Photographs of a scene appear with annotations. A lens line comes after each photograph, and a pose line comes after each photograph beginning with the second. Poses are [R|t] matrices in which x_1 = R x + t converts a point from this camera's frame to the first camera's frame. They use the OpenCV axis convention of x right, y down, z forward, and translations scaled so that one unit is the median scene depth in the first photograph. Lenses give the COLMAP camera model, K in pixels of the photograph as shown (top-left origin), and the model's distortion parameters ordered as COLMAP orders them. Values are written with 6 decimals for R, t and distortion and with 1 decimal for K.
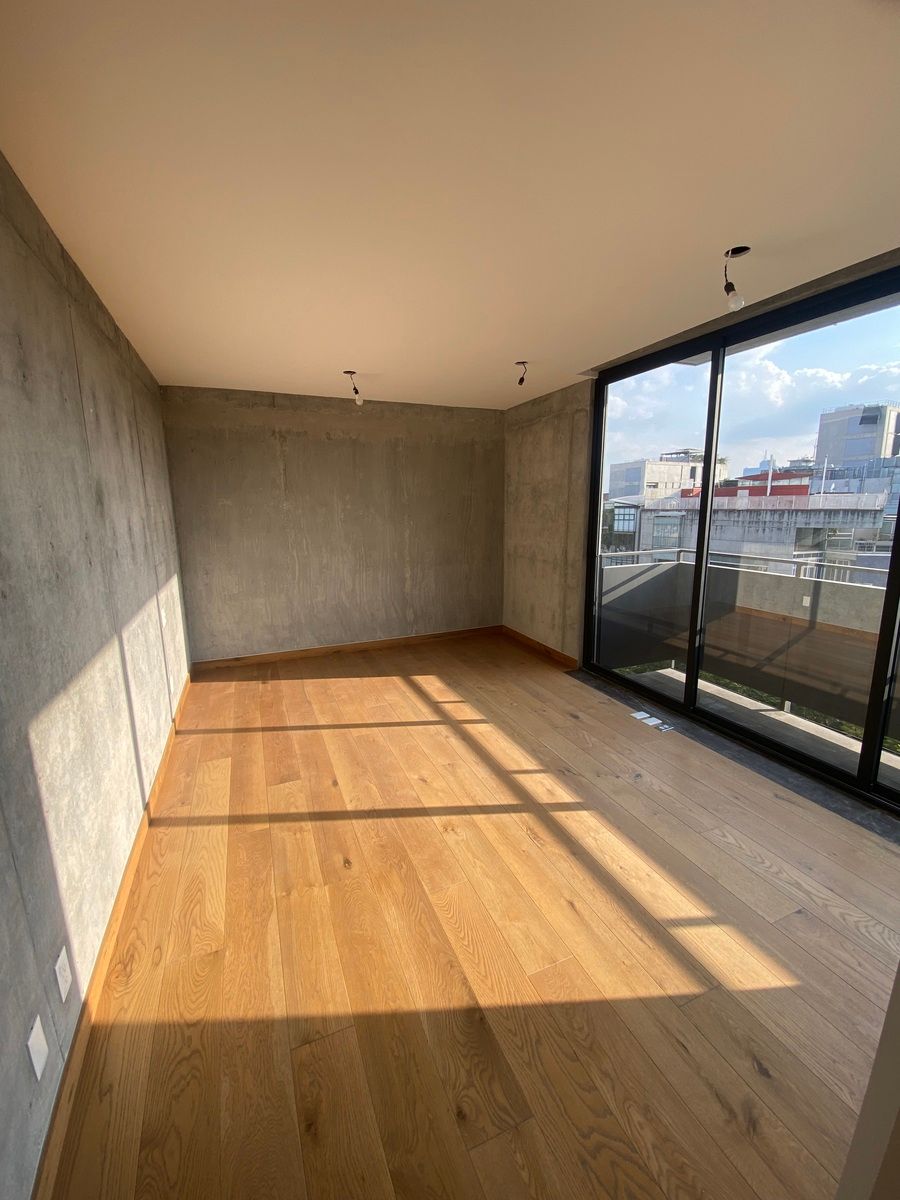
lens RADIAL K [[481.6, 0, 451.4], [0, 481.6, 597.0], [0, 0, 1]] dist [0.037268, -0.025289]
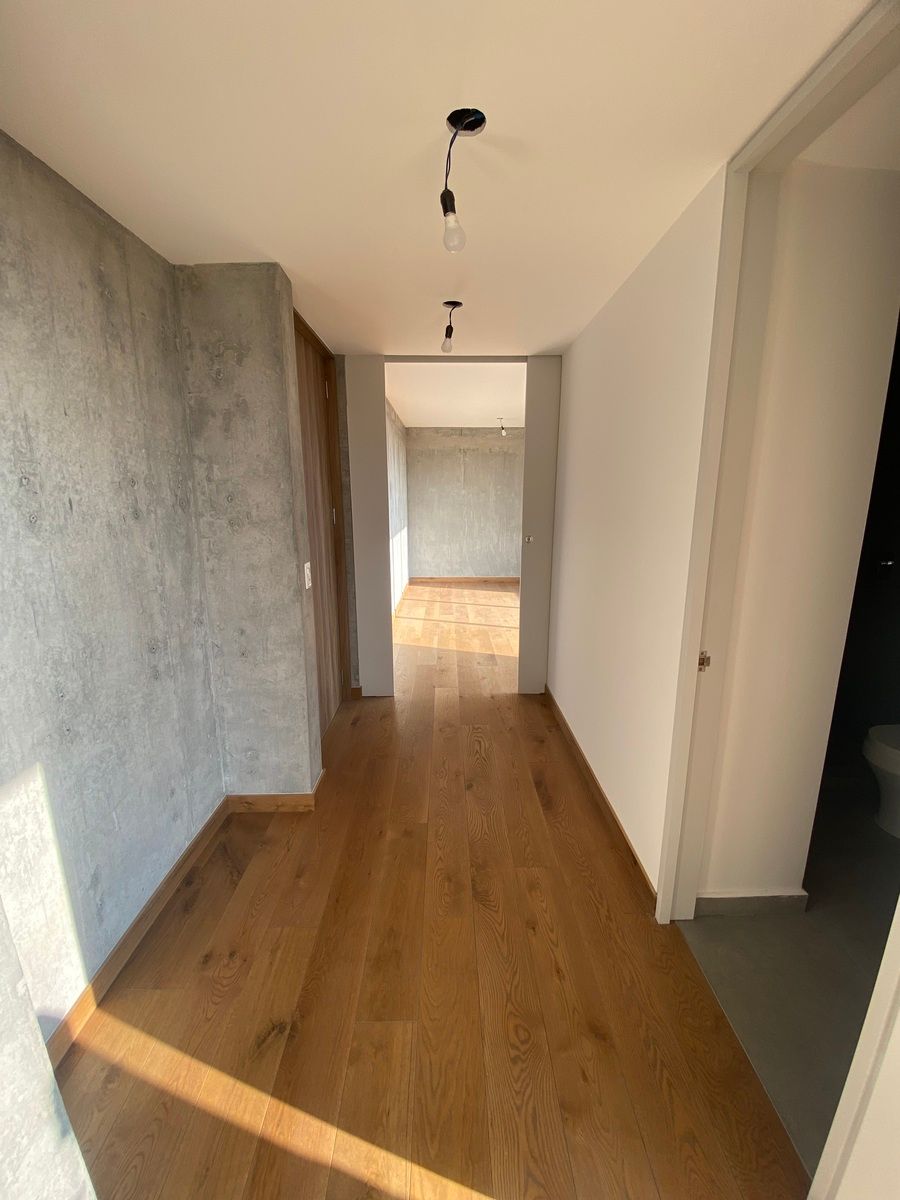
lens RADIAL K [[486.3, 0, 448.3], [0, 486.3, 598.7], [0, 0, 1]] dist [0.051842, -0.047561]
pose [[0.922130, 0.085809, -0.377245, 0.405331], [-0.077494, 0.996299, 0.037195, 0.177774], [0.379040, -0.005065, 0.925366, -0.862294]]
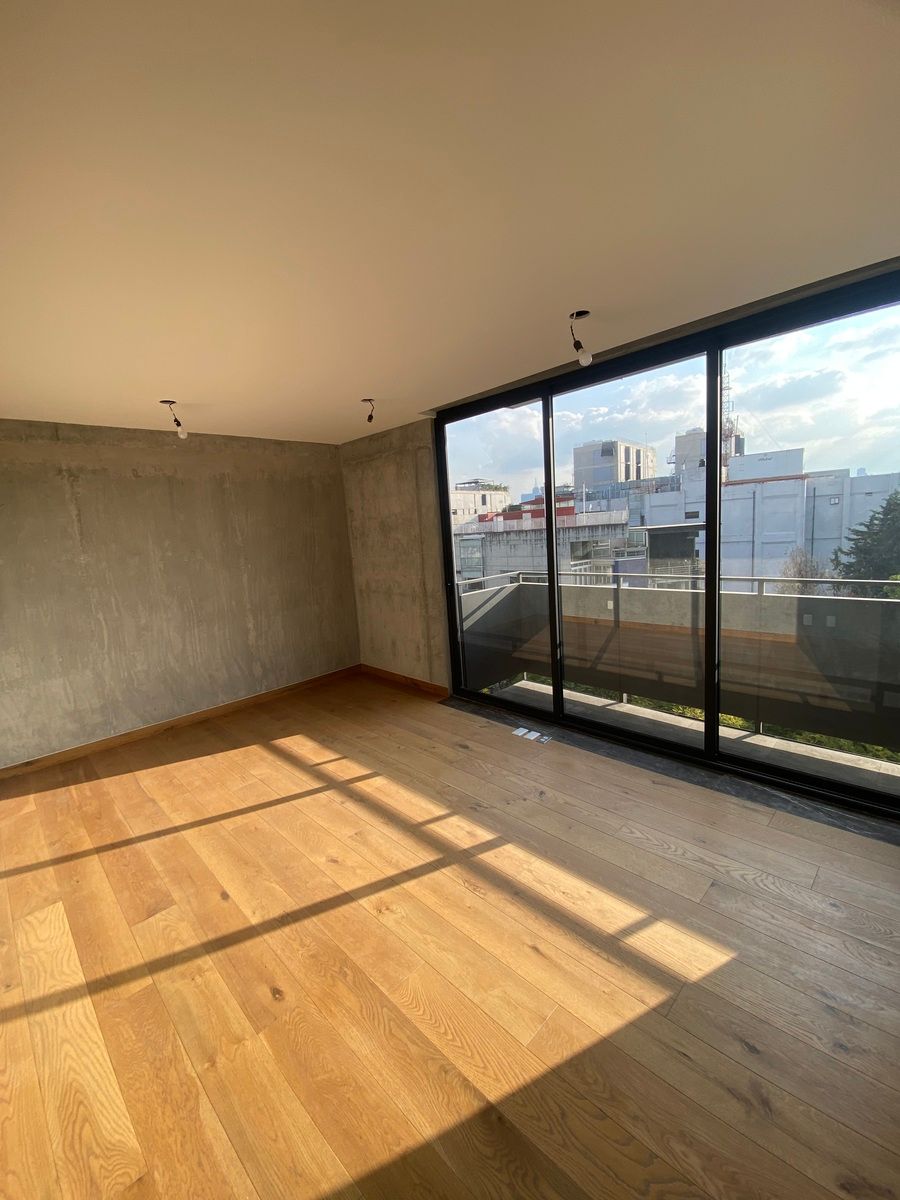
lens RADIAL K [[485.0, 0, 448.1], [0, 485.0, 596.5], [0, 0, 1]] dist [0.032595, -0.025008]
pose [[0.930645, -0.103565, 0.350960, -0.095069], [0.125244, 0.991336, -0.039577, -0.025396], [-0.343821, 0.080788, 0.935554, 0.045563]]
